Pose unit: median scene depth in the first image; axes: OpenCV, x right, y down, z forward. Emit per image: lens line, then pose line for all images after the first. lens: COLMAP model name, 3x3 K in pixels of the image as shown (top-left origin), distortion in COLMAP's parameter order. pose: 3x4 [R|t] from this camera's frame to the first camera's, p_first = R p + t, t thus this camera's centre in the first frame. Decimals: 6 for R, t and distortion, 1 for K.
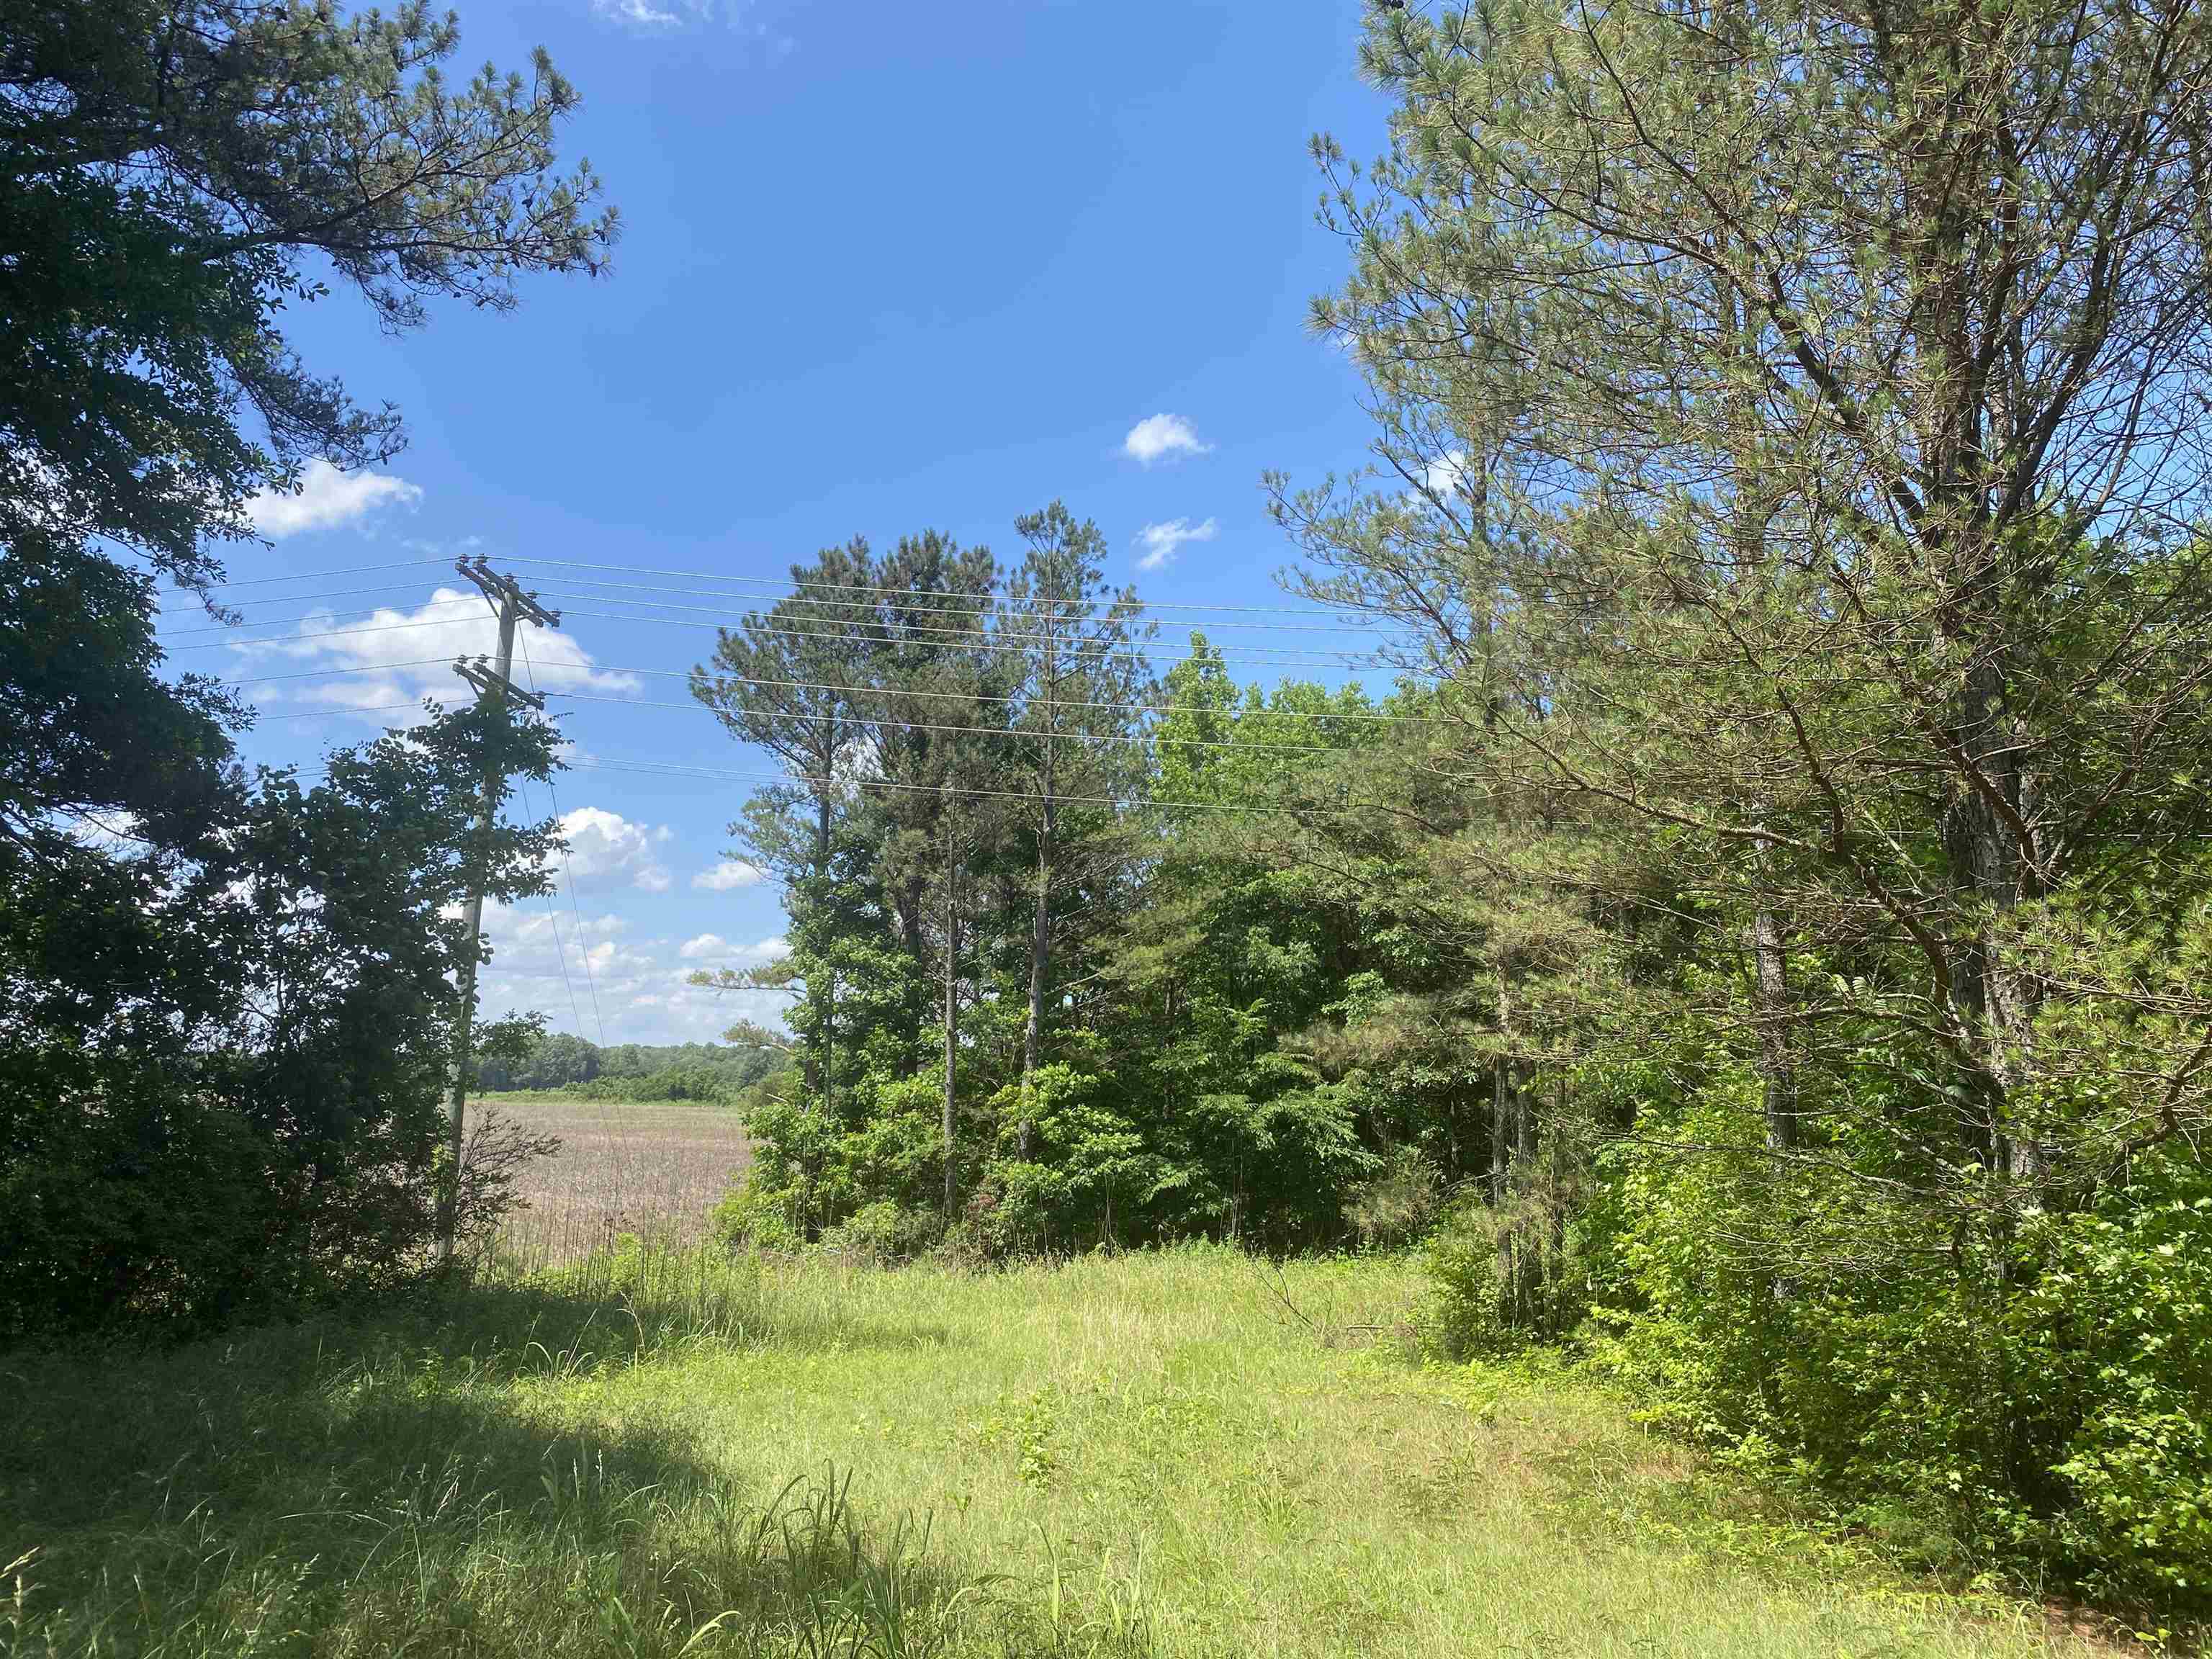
lens RADIAL K [[1674.4, 0, 1114.0], [0, 1674.4, 809.6], [0, 0, 1]] dist [0.025473, -0.026494]
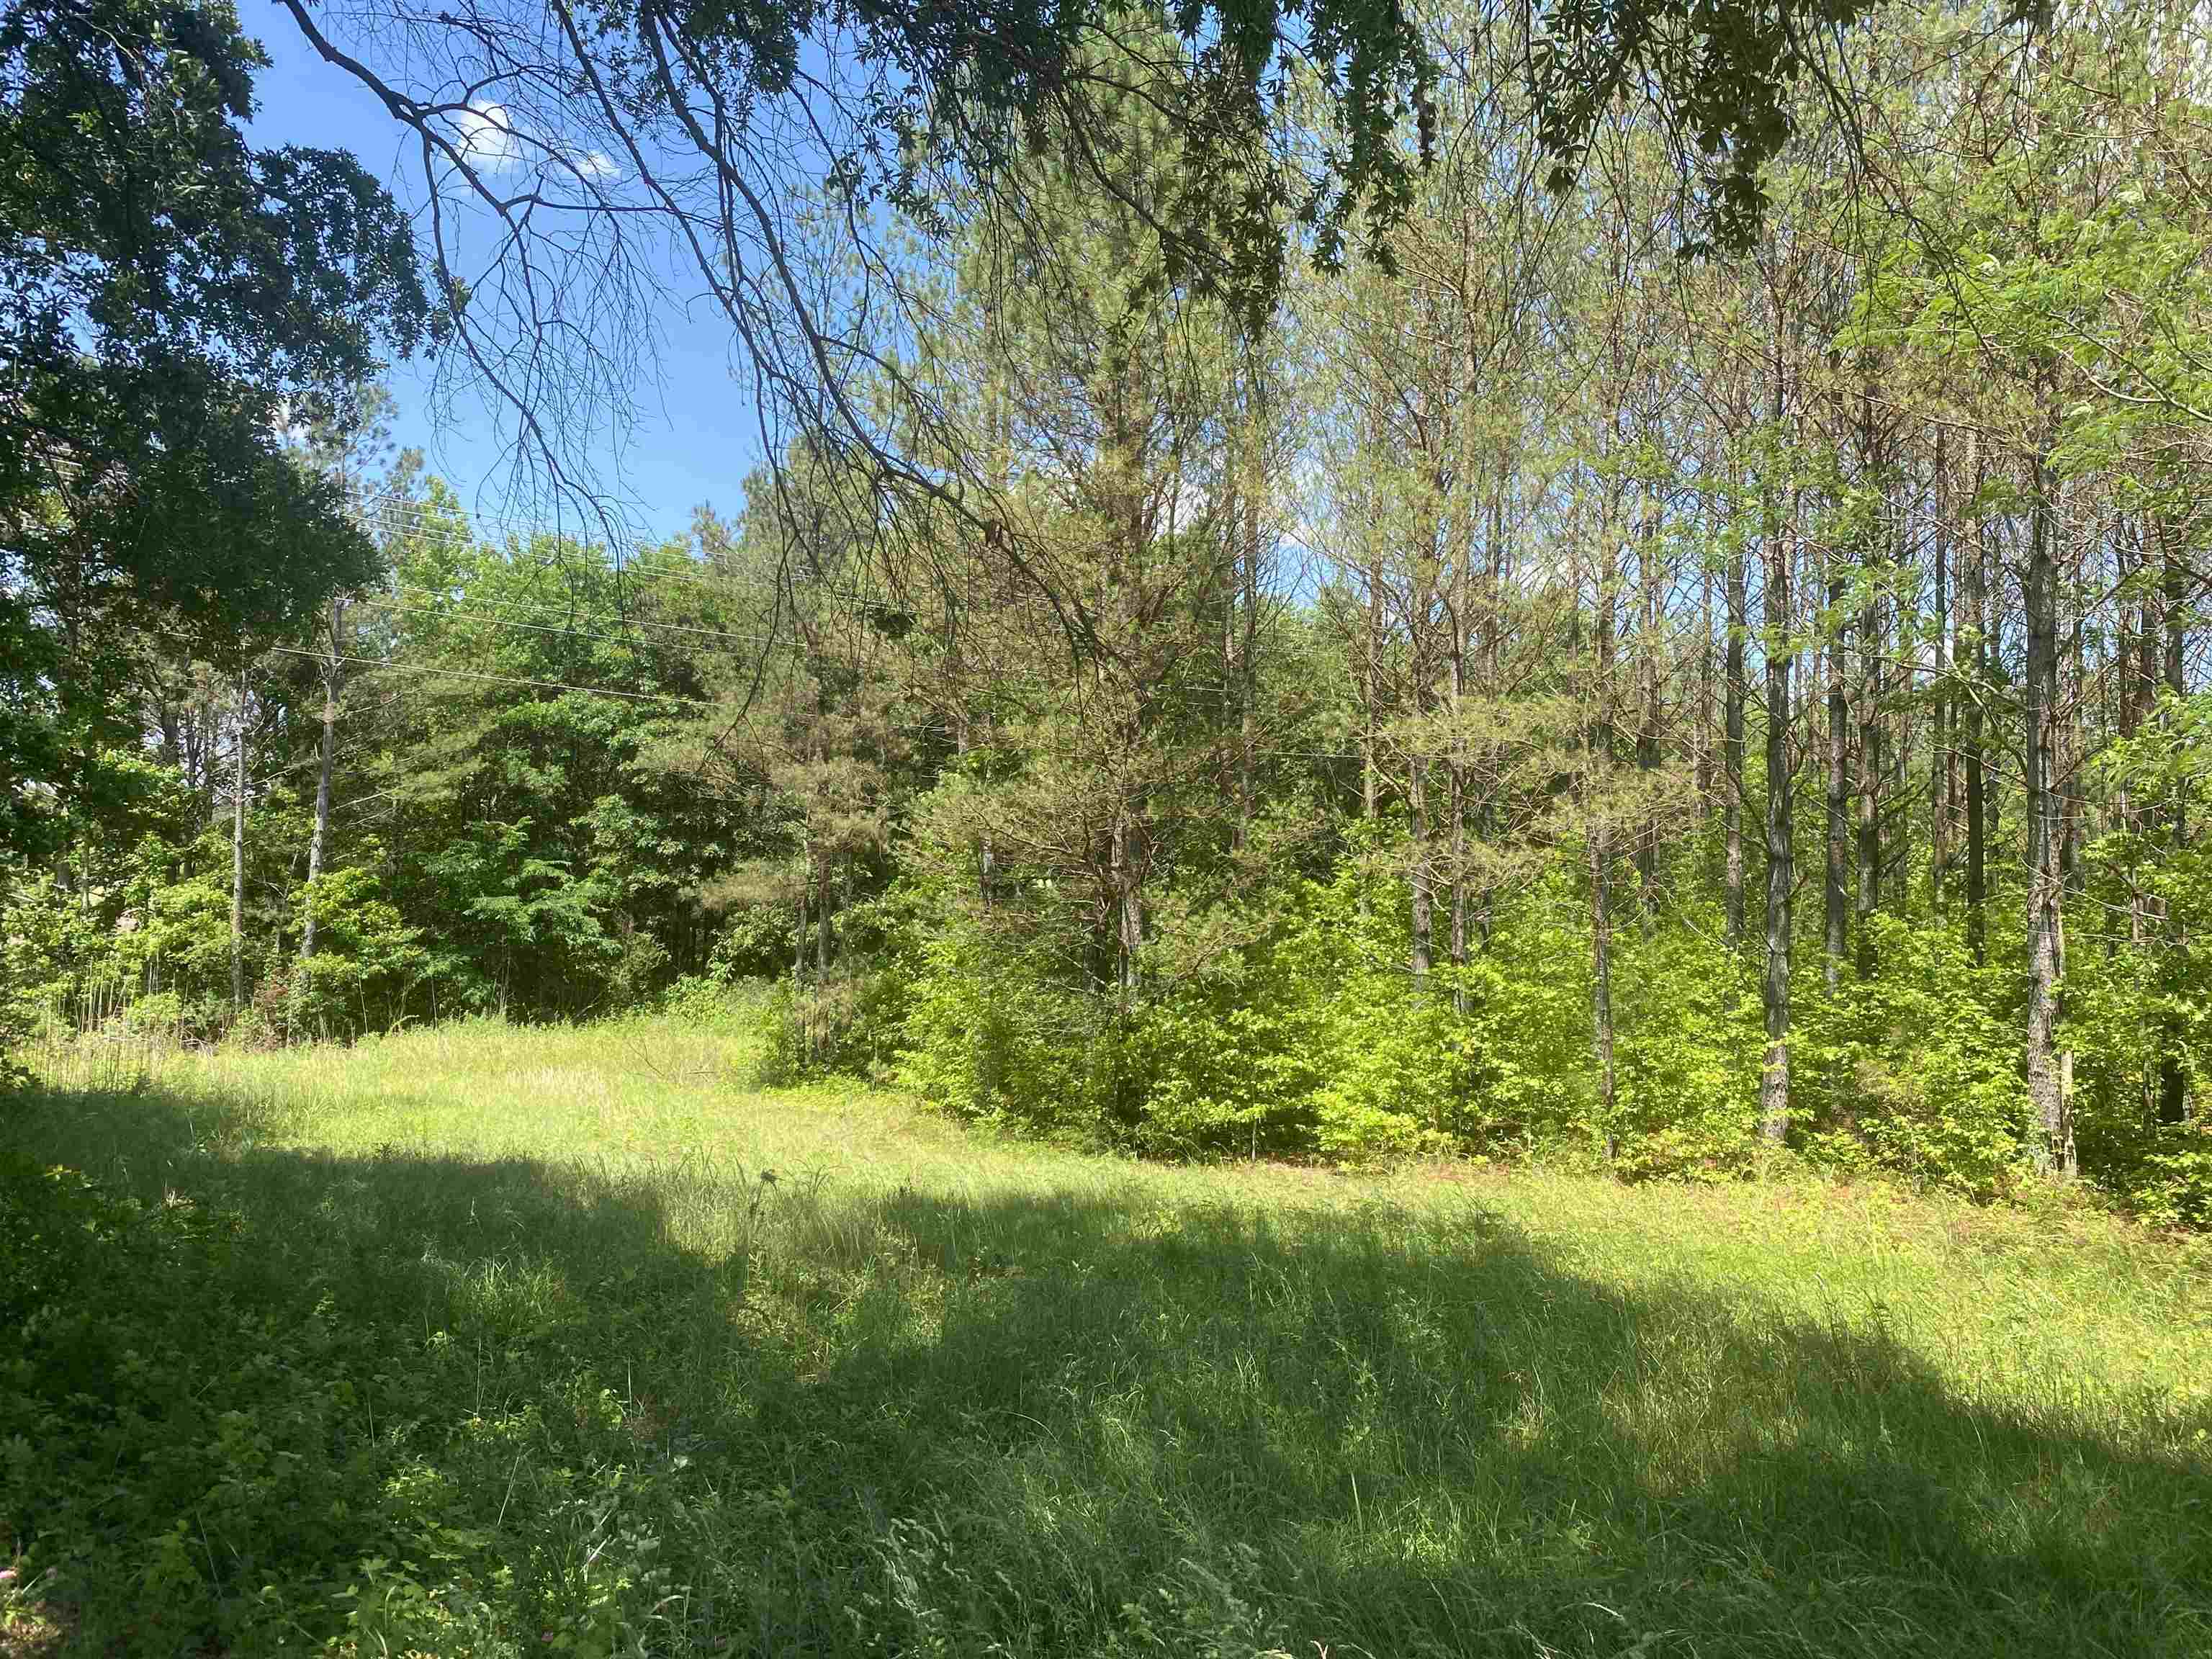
lens RADIAL K [[1674.4, 0, 1087.9], [0, 1674.4, 830.0], [0, 0, 1]] dist [0.025473, -0.026494]
pose [[0.864164, 0.012452, 0.503057, -0.172403], [-0.092227, 0.986680, 0.134007, -0.076609], [-0.494687, -0.162199, 0.853801, -0.230546]]
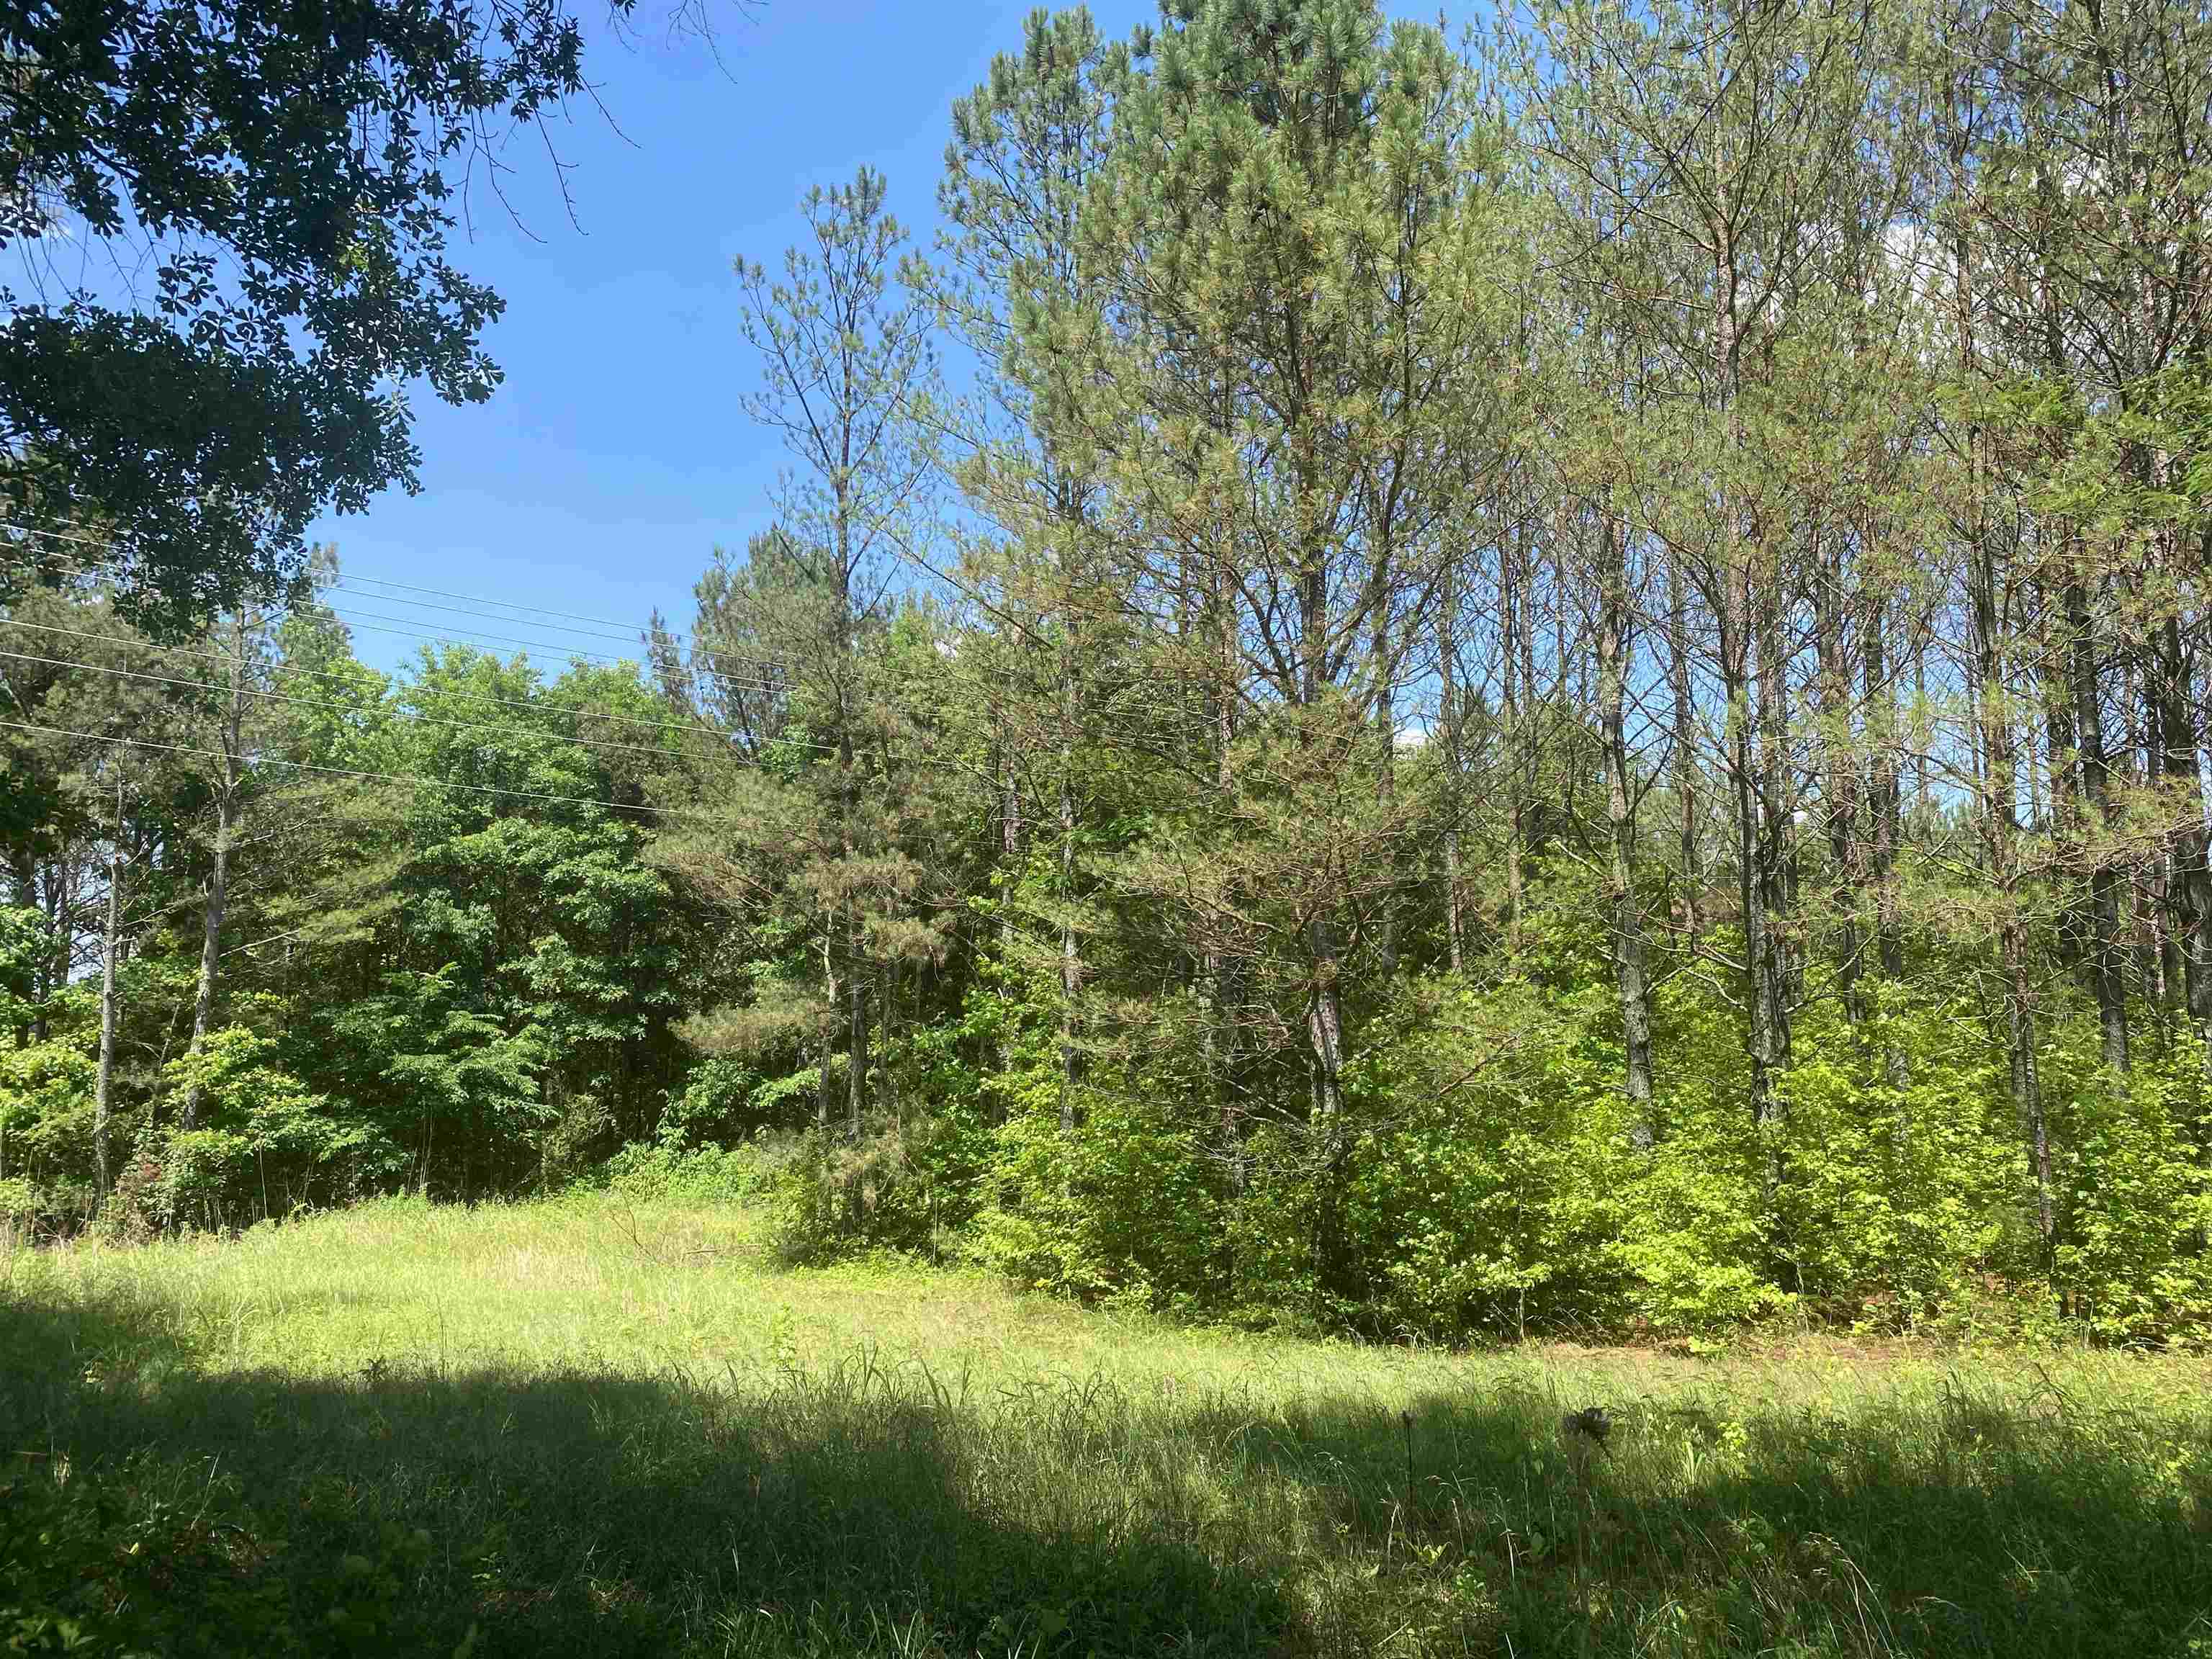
lens RADIAL K [[1674.4, 0, 1084.4], [0, 1674.4, 823.8], [0, 0, 1]] dist [0.025473, -0.026494]
pose [[0.827654, 0.051726, 0.558850, -0.176488], [-0.078693, 0.996603, 0.024300, -0.027986], [-0.555694, -0.064090, 0.828913, -0.075916]]
